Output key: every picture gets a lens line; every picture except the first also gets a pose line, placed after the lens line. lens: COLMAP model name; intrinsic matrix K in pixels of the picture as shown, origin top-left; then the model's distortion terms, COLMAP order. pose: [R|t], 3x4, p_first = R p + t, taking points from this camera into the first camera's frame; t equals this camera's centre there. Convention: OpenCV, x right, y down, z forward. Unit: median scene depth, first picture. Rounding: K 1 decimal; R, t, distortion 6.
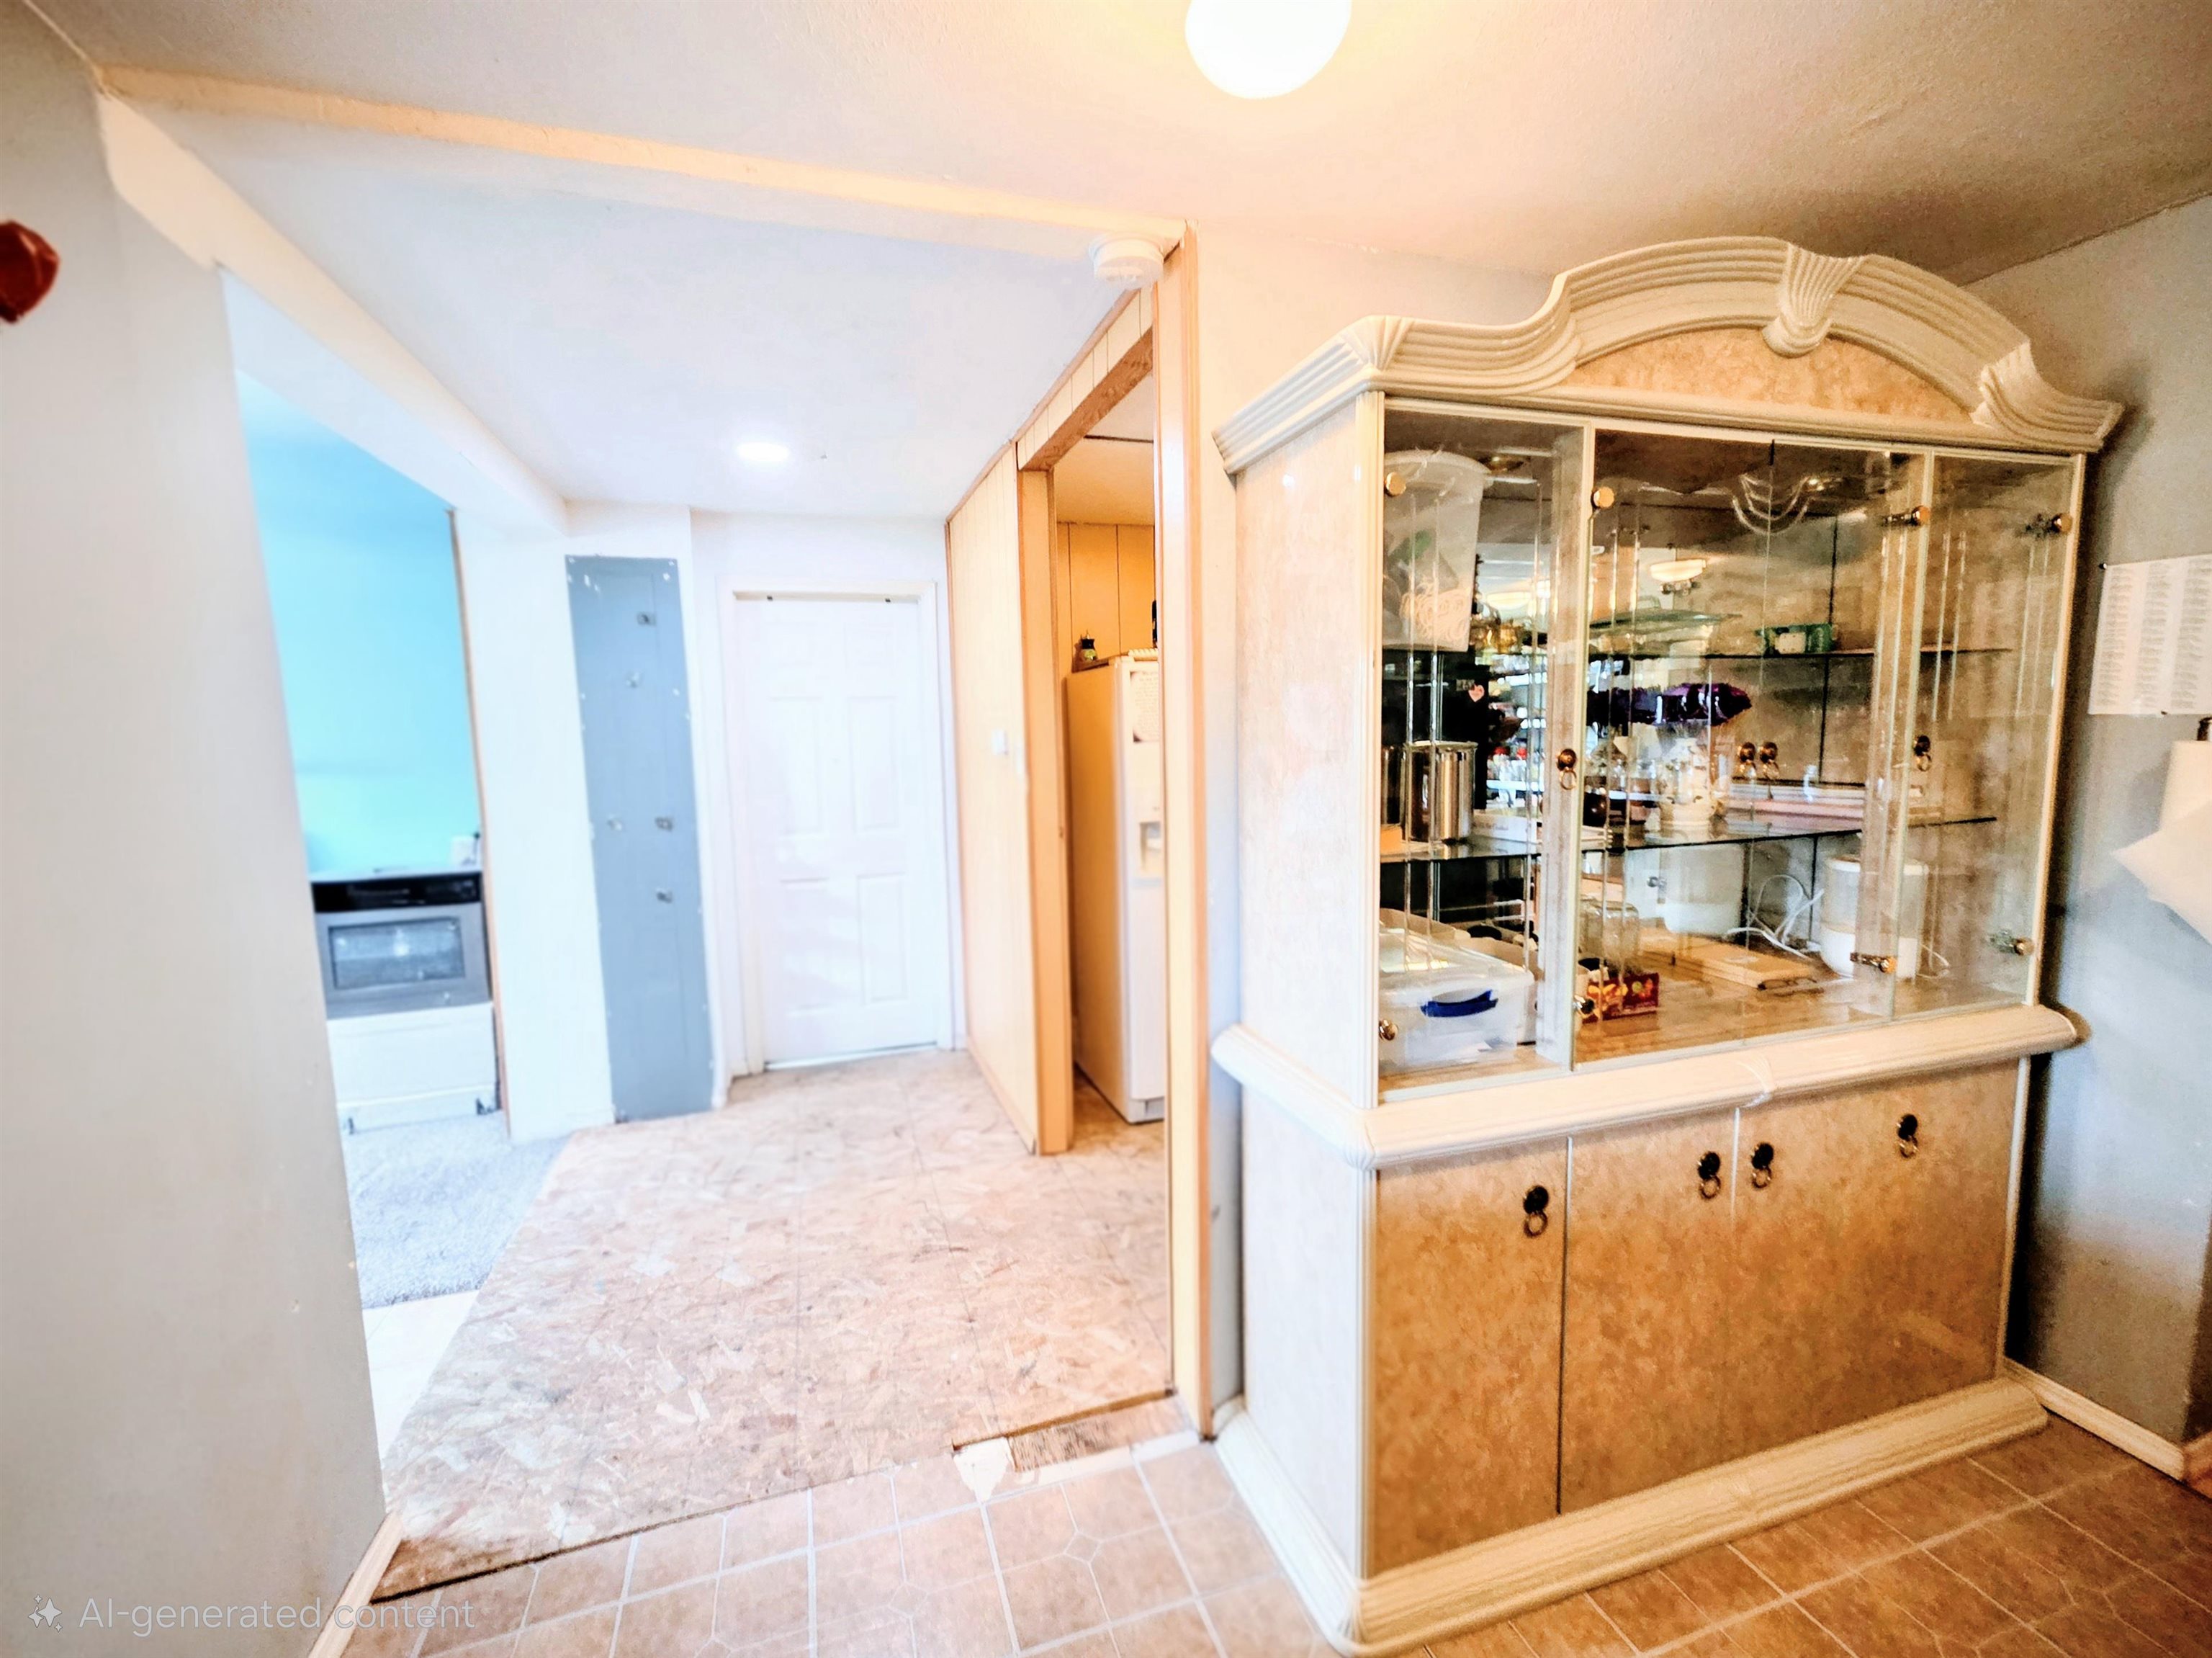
lens RADIAL K [[907.3, 0, 1081.9], [0, 907.3, 828.7], [0, 0, 1]] dist [0.000342, -0.000082]
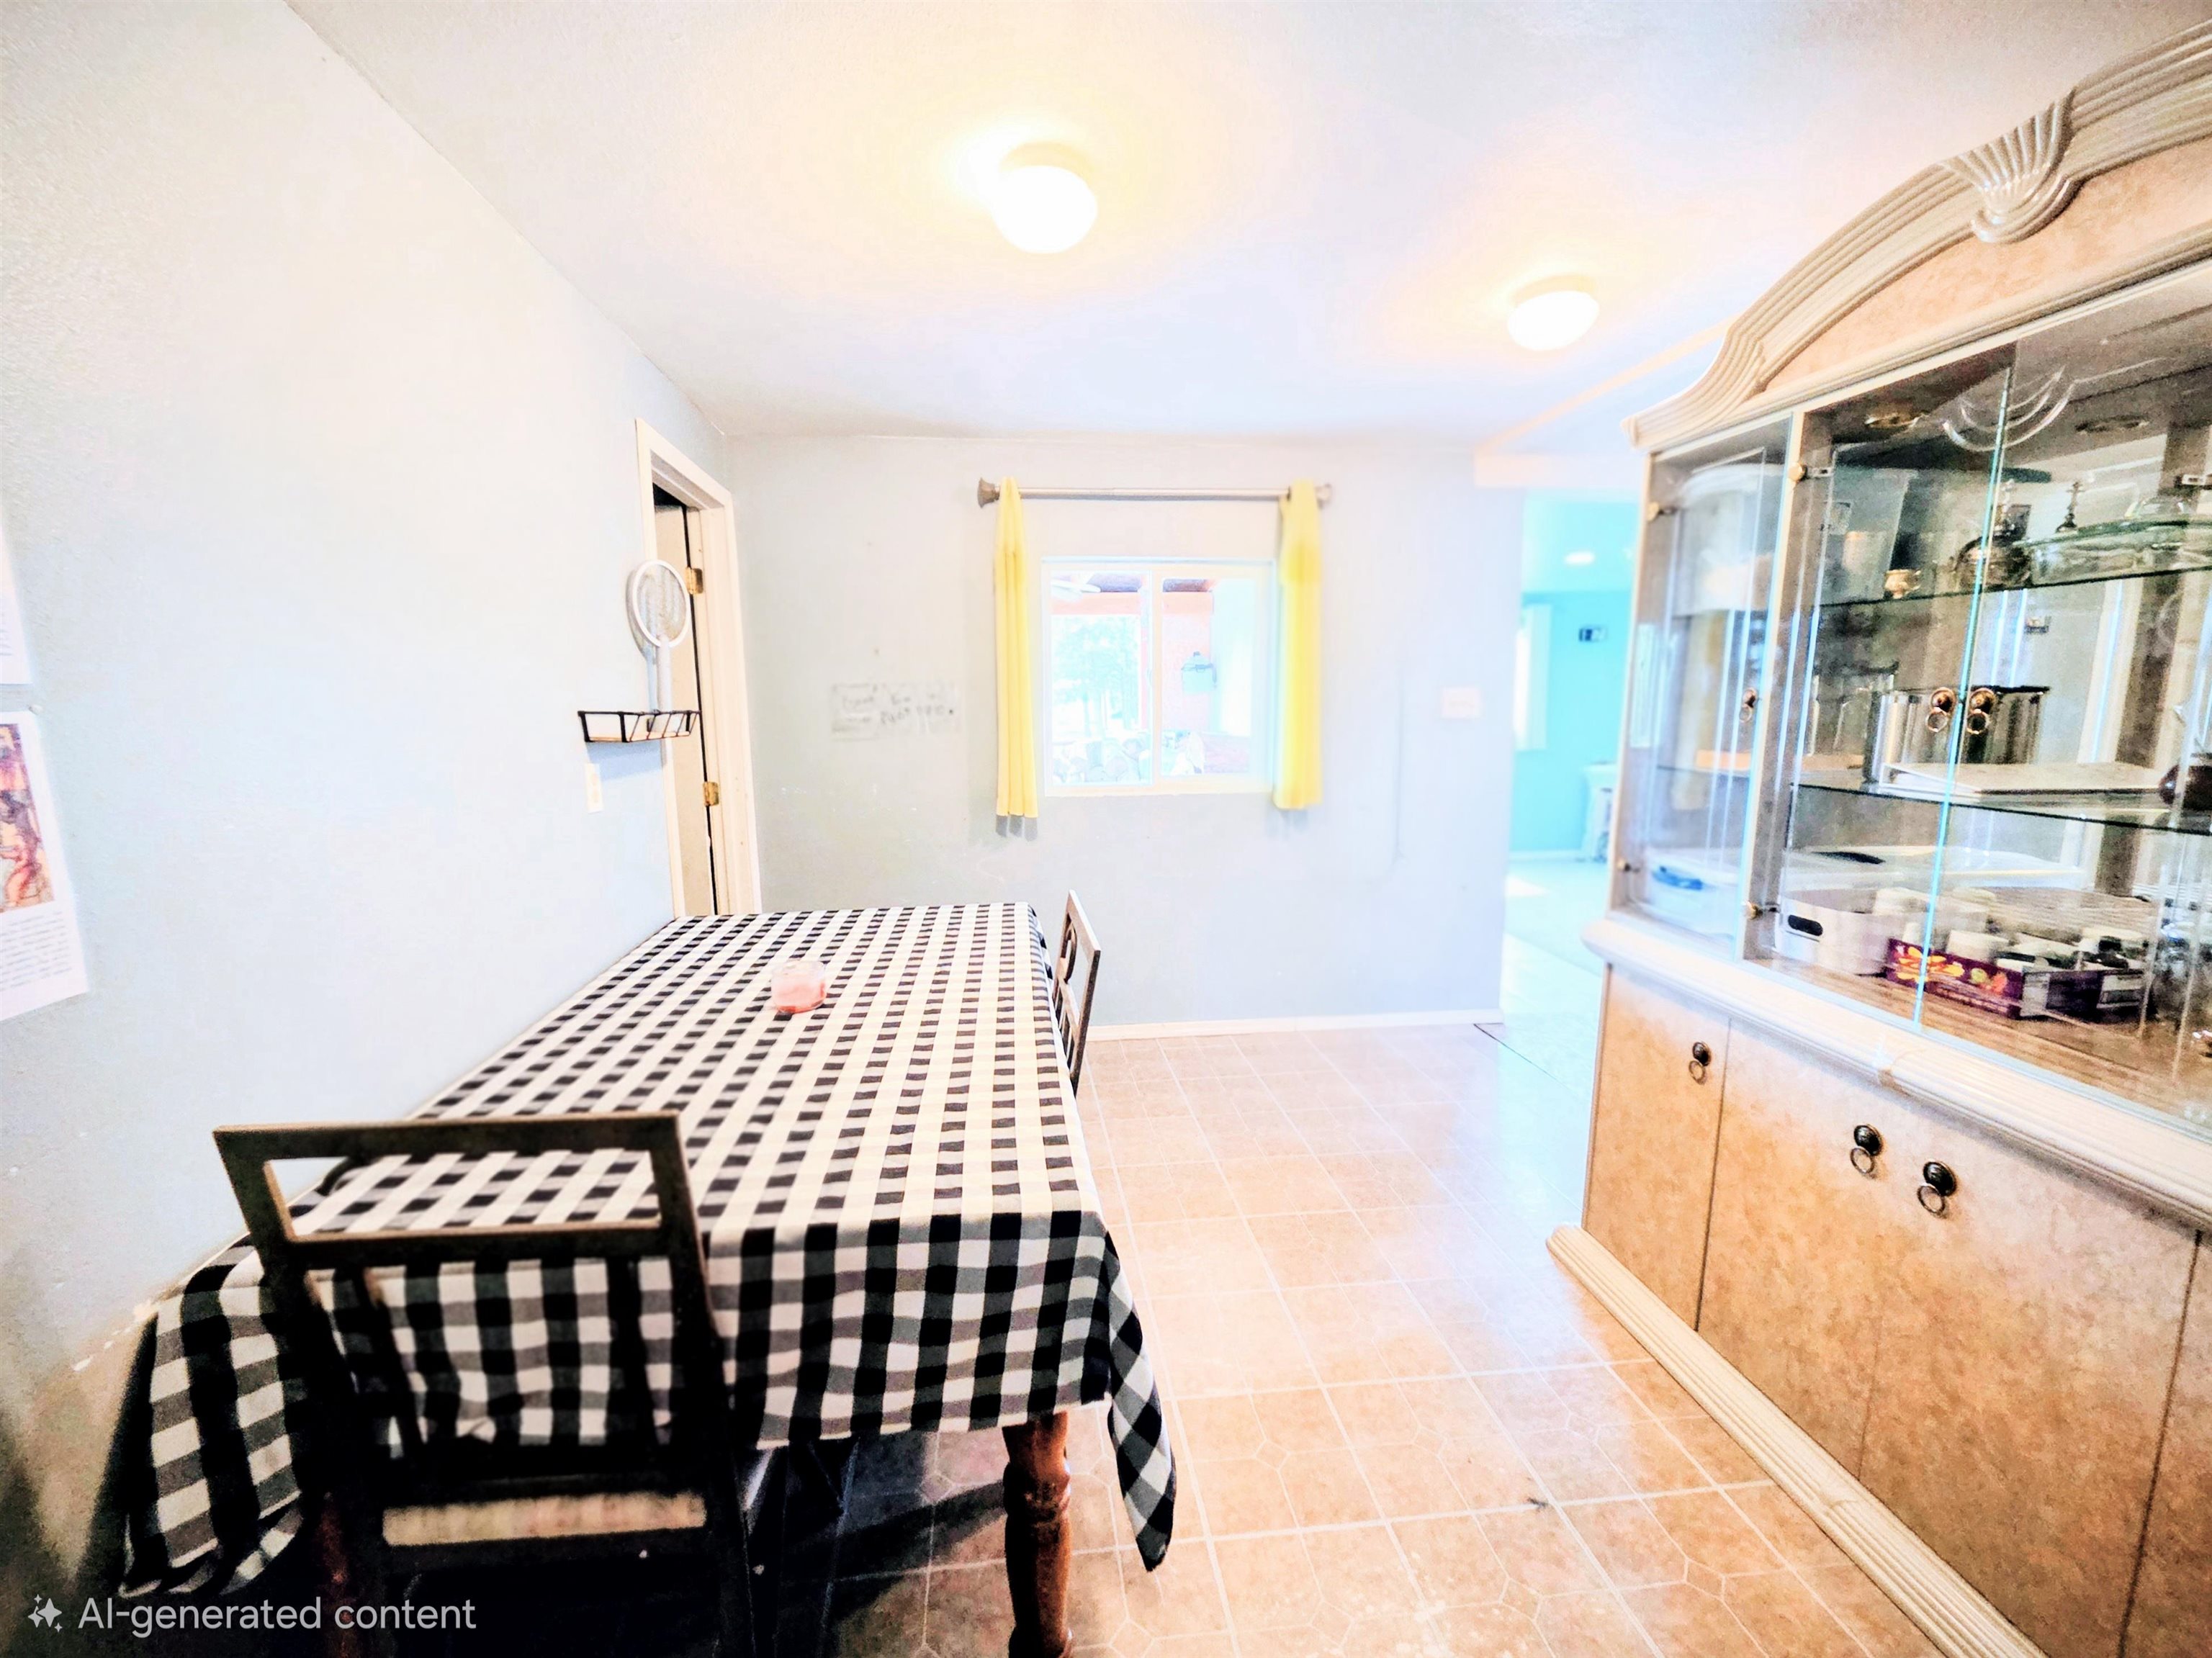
lens RADIAL K [[907.1, 0, 1081.9], [0, 907.1, 828.7], [0, 0, 1]] dist [0.000342, -0.000082]
pose [[-0.189483, 0.171643, -0.966765, 1.806400], [-0.093005, 0.977038, 0.191696, -0.053481], [0.977469, 0.126237, -0.169168, 0.337307]]
